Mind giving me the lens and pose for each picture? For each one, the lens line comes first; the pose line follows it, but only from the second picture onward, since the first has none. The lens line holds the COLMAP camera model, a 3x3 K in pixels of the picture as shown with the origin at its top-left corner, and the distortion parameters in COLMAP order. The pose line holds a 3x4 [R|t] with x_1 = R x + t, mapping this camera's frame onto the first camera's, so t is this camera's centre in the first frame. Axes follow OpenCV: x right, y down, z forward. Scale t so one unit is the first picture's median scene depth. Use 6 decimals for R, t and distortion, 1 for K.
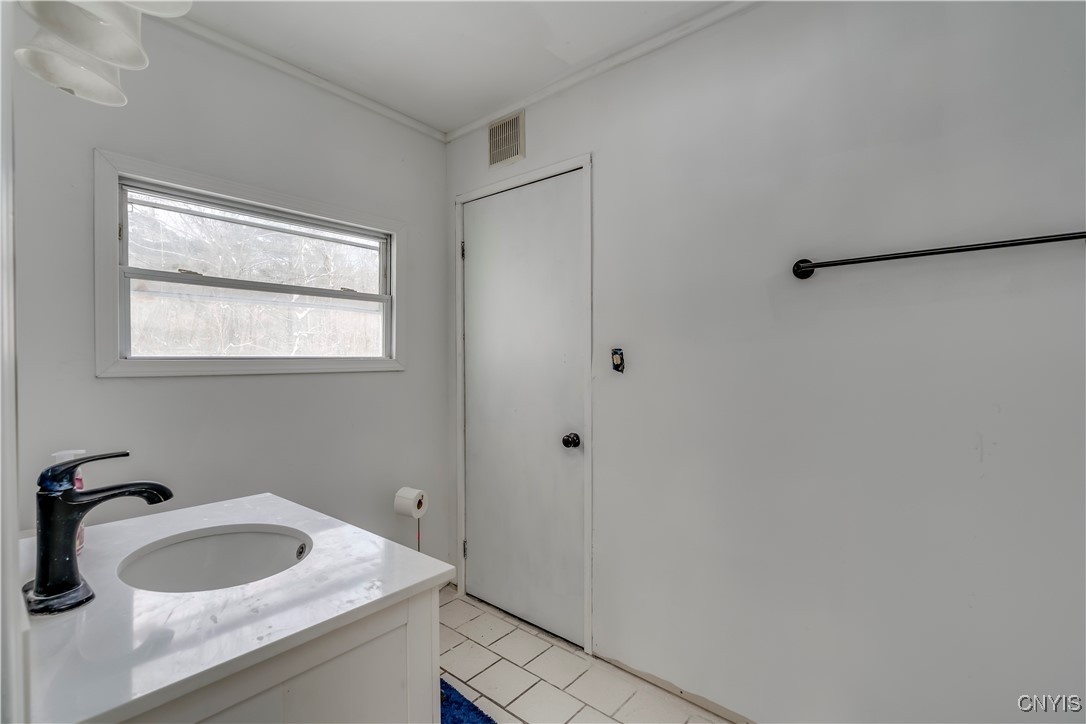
lens RADIAL K [[494.1, 0, 547.7], [0, 494.1, 359.4], [0, 0, 1]] dist [-0.013367, 0.001582]
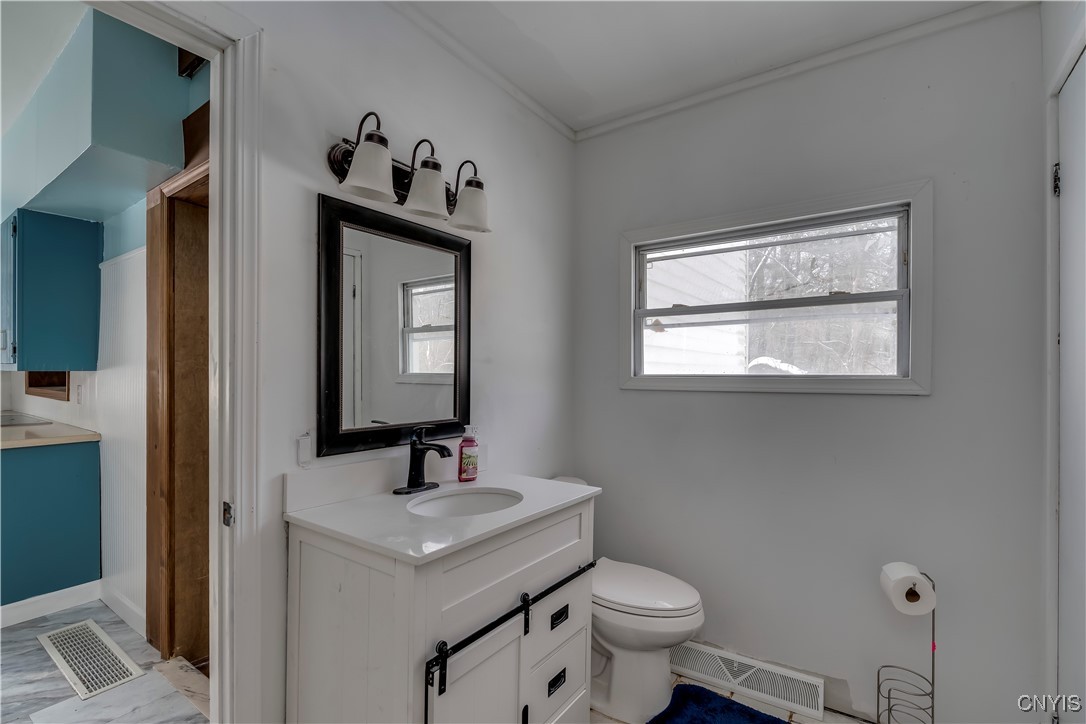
lens RADIAL K [[494.1, 0, 546.4], [0, 494.1, 372.0], [0, 0, 1]] dist [-0.013367, 0.001582]
pose [[0.079589, -0.006886, -0.996804, 0.364086], [-0.007541, 0.999943, -0.007510, -0.000524], [0.996799, 0.008114, 0.079532, 0.452045]]
